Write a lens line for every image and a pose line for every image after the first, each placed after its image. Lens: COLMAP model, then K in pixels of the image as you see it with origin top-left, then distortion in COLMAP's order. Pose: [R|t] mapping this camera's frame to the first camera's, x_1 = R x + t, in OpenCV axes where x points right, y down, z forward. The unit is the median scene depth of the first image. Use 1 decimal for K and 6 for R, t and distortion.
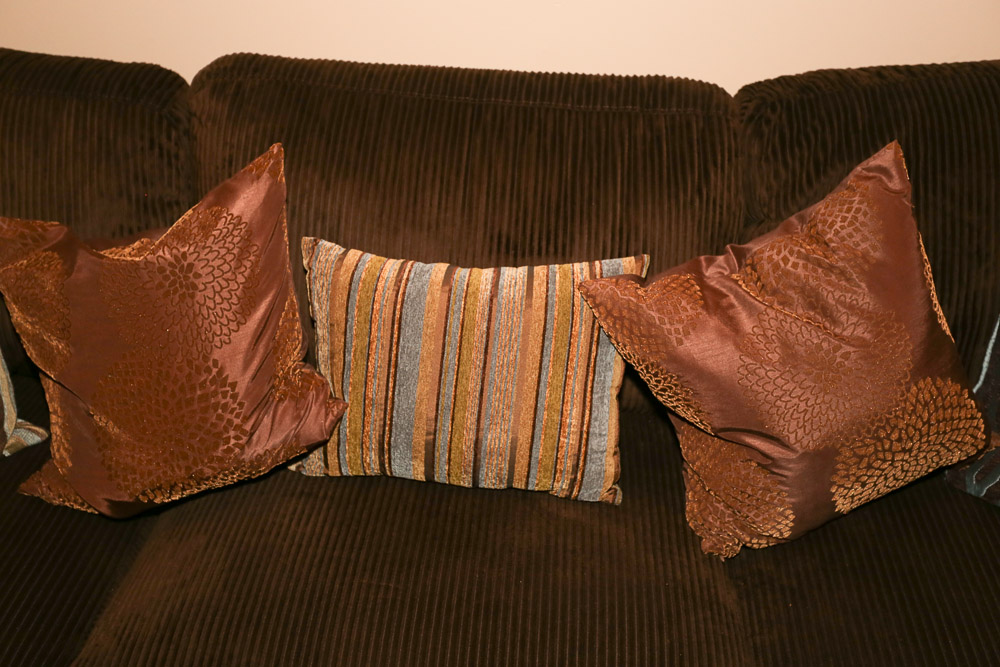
lens RADIAL K [[1096.8, 0, 500.0], [0, 1096.8, 333.5], [0, 0, 1]] dist [0.014864, 0.159414]
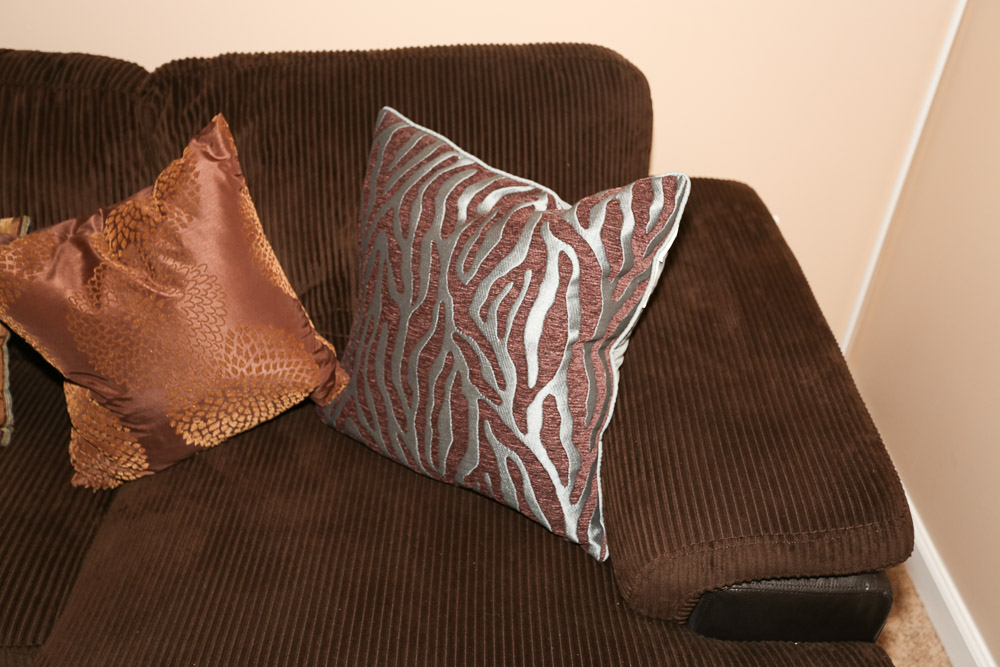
lens RADIAL K [[1013.8, 0, 500.0], [0, 1013.8, 333.5], [0, 0, 1]] dist [0.001567, 0.017967]
pose [[0.993322, -0.013139, 0.114627, 0.478731], [0.011509, 0.999823, 0.014872, 0.035259], [-0.114803, -0.013454, 0.993297, -0.058003]]
